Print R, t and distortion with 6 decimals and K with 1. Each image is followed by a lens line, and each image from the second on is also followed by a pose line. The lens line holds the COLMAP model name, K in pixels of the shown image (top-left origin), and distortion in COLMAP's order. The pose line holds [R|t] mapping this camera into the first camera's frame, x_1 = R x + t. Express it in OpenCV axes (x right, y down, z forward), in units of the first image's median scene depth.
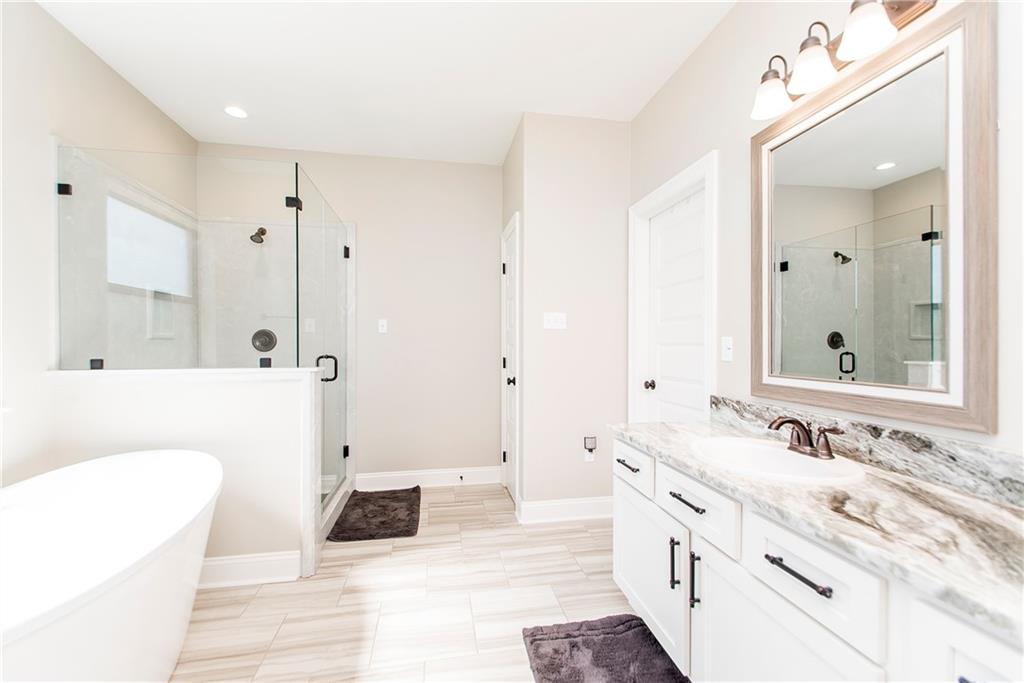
lens RADIAL K [[430.4, 0, 511.5], [0, 430.4, 342.8], [0, 0, 1]] dist [0.000514, -0.000586]
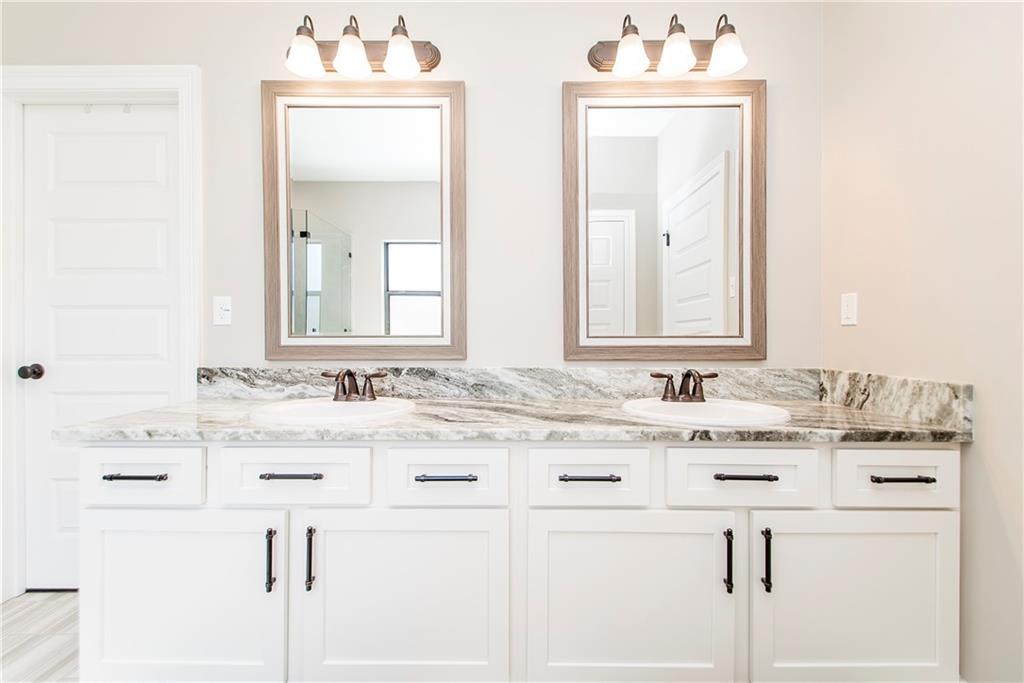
lens RADIAL K [[430.4, 0, 505.1], [0, 430.4, 338.9], [0, 0, 1]] dist [0.000514, -0.000586]
pose [[0.166406, -0.008778, 0.986018, -0.347168], [0.000612, 0.999961, 0.008799, 0.088394], [-0.986057, -0.000861, 0.166405, 0.427980]]
